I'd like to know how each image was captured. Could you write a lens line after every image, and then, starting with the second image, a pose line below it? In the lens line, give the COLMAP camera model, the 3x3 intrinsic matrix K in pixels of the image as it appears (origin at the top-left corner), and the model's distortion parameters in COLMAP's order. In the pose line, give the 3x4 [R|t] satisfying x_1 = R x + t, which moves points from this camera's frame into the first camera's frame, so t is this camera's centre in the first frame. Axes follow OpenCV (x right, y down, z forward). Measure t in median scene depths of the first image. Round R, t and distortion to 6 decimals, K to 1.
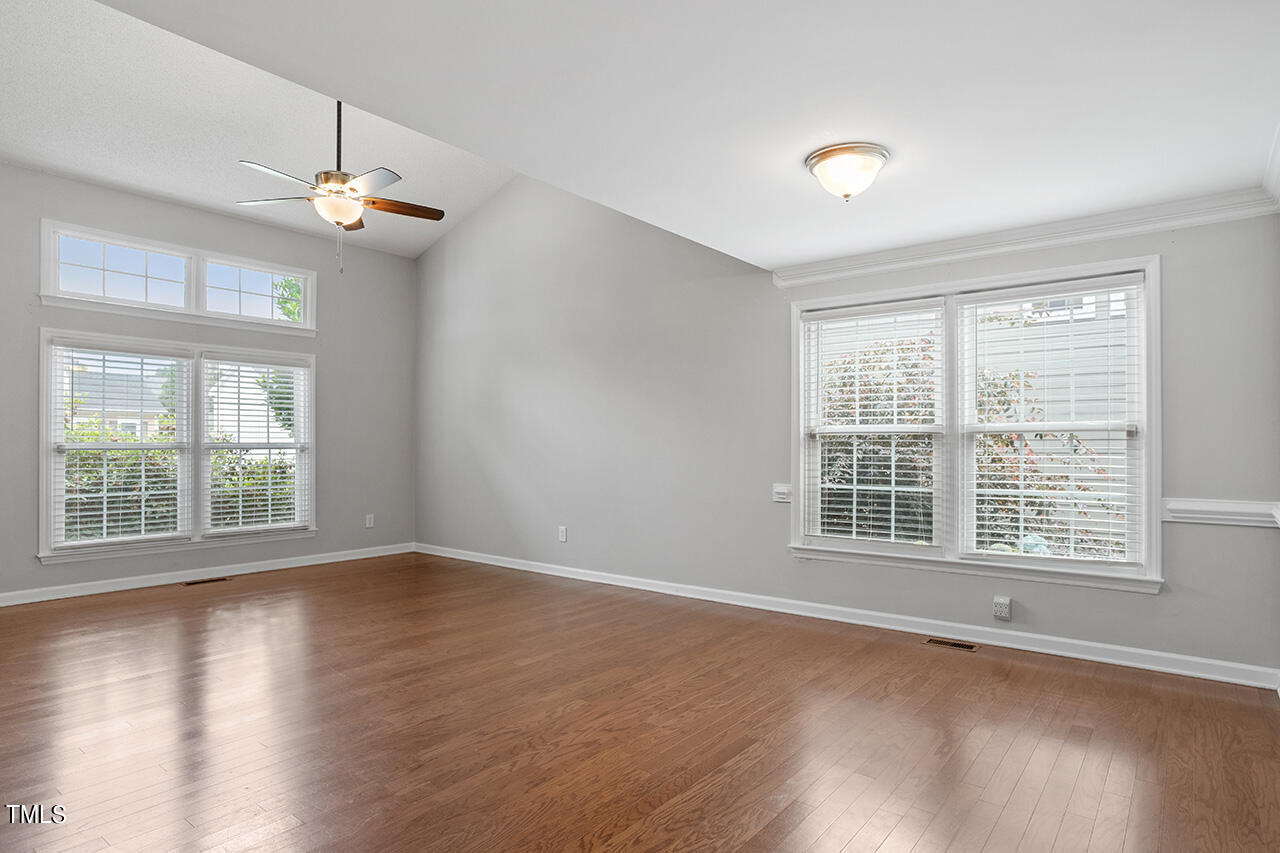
lens RADIAL K [[718.1, 0, 644.4], [0, 718.1, 429.7], [0, 0, 1]] dist [0.023540, 0.000801]
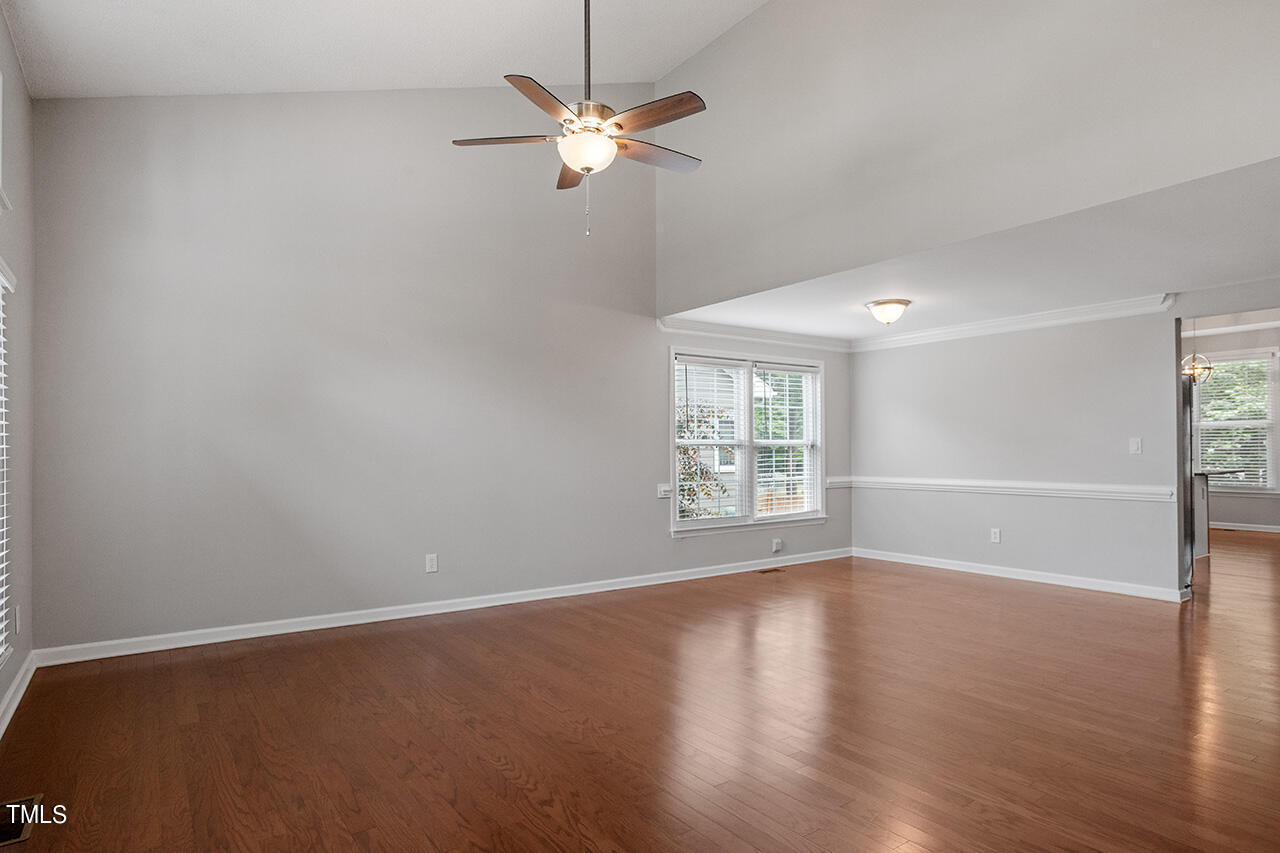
lens RADIAL K [[718.1, 0, 646.8], [0, 718.1, 436.7], [0, 0, 1]] dist [0.023540, 0.000801]
pose [[0.301141, 0.023609, 0.953287, -1.271580], [-0.008870, 0.999720, -0.021957, 0.024044], [-0.953538, -0.001844, 0.301266, 0.774463]]
